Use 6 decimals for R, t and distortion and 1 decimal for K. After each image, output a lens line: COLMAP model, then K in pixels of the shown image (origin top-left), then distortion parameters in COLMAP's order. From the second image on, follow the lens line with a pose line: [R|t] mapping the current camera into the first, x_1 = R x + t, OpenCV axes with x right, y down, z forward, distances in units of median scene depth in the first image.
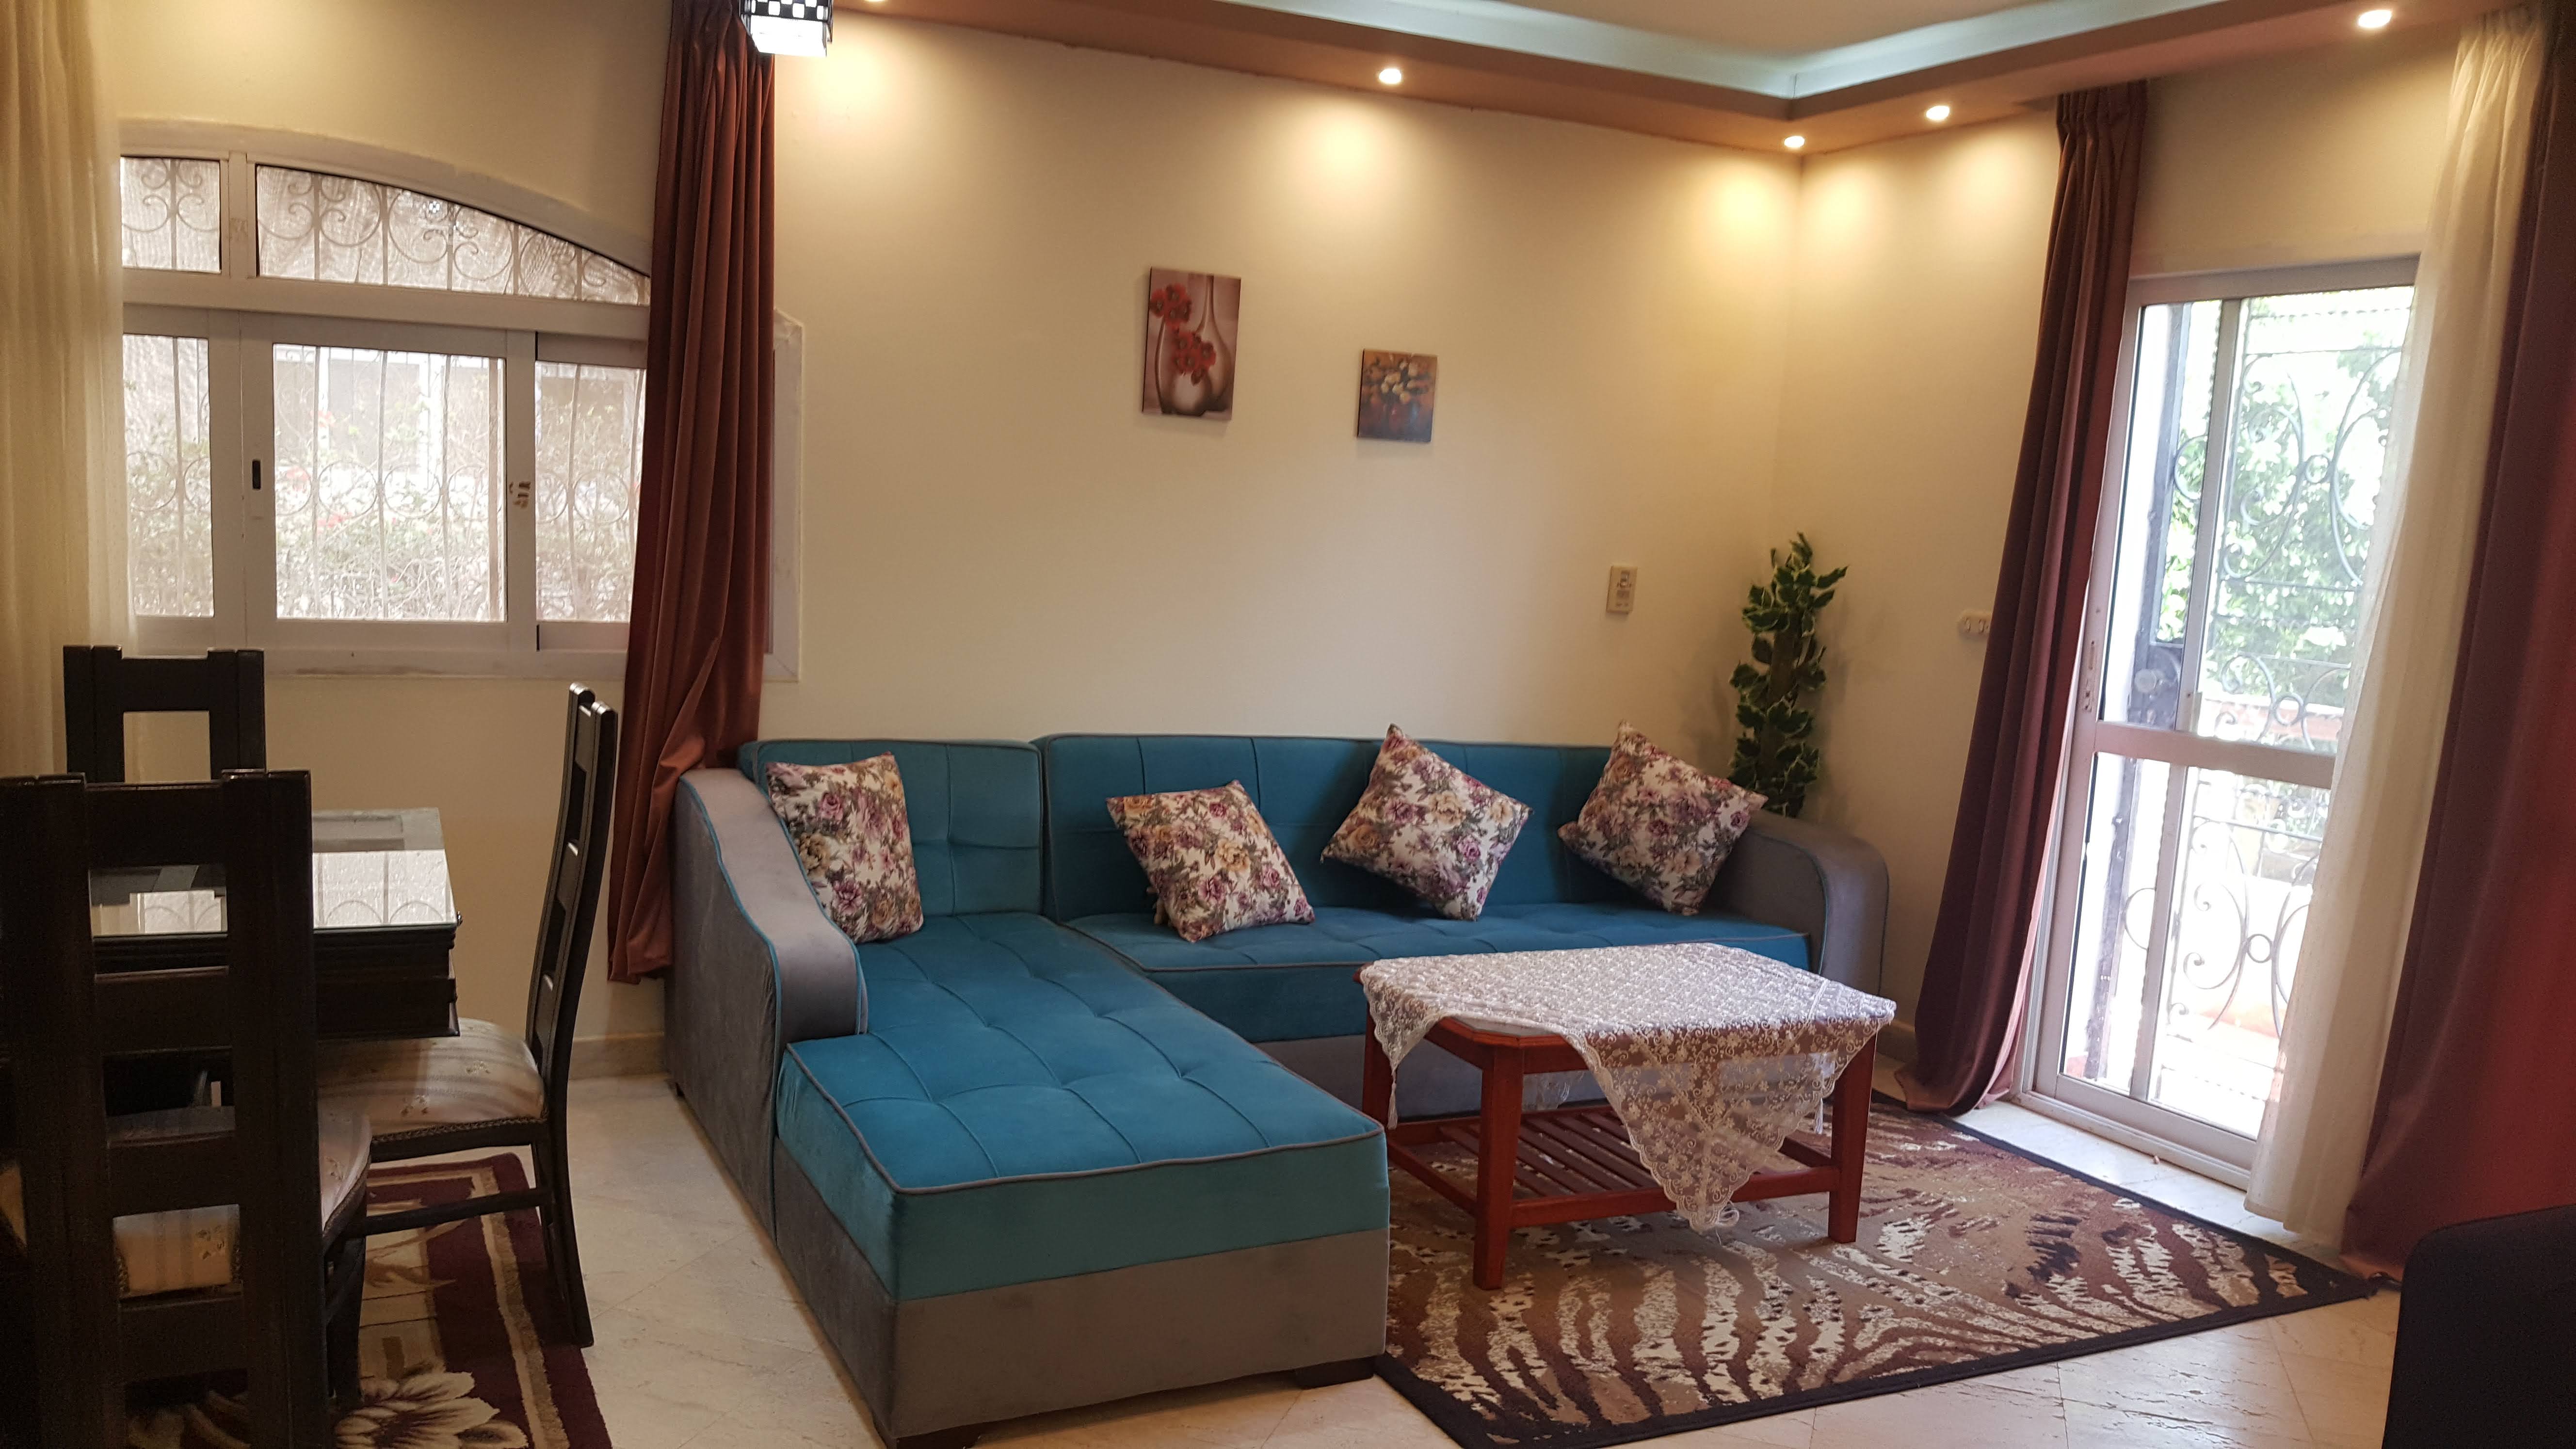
lens RADIAL K [[1983.0, 0, 1294.4], [0, 1983.0, 672.4], [0, 0, 1]] dist [-0.003755, -0.002118]
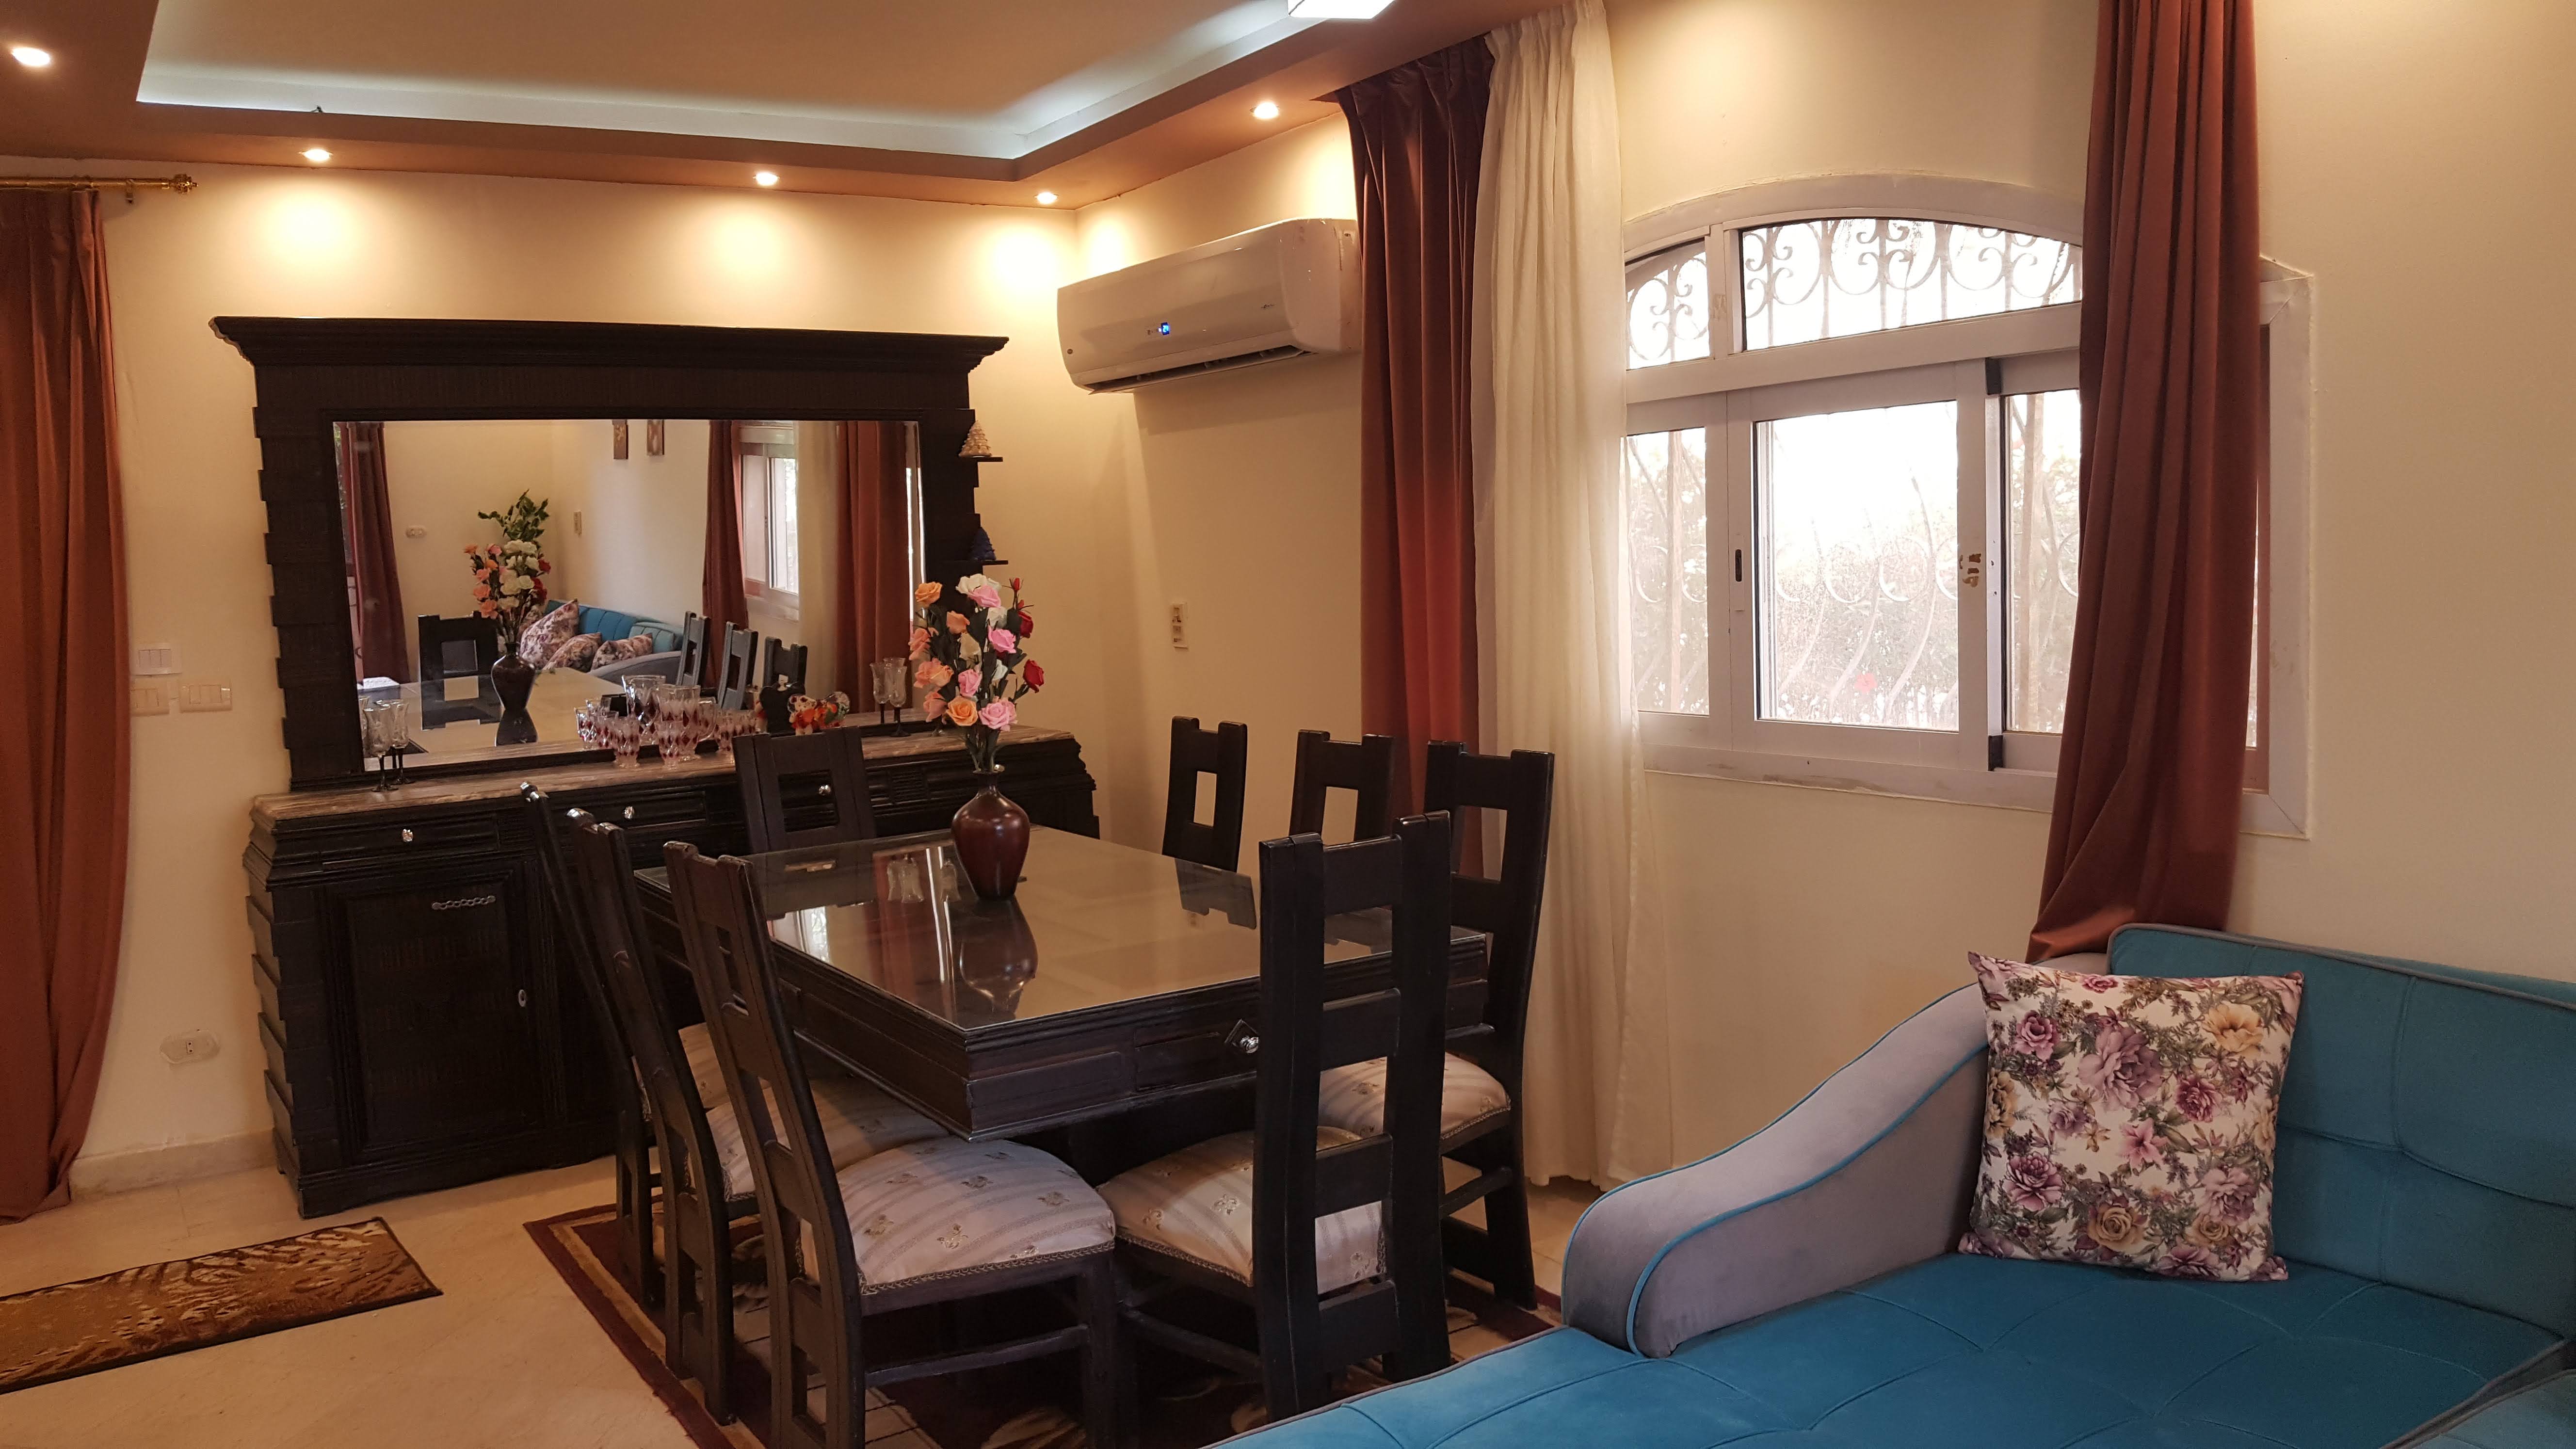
lens RADIAL K [[1983.0, 0, 1294.4], [0, 1983.0, 672.4], [0, 0, 1]] dist [-0.003755, -0.002118]
pose [[0.121588, 0.005456, -0.992566, 0.373640], [-0.038487, 0.999259, 0.000778, -0.041410], [0.991834, 0.038106, 0.121708, 0.674548]]
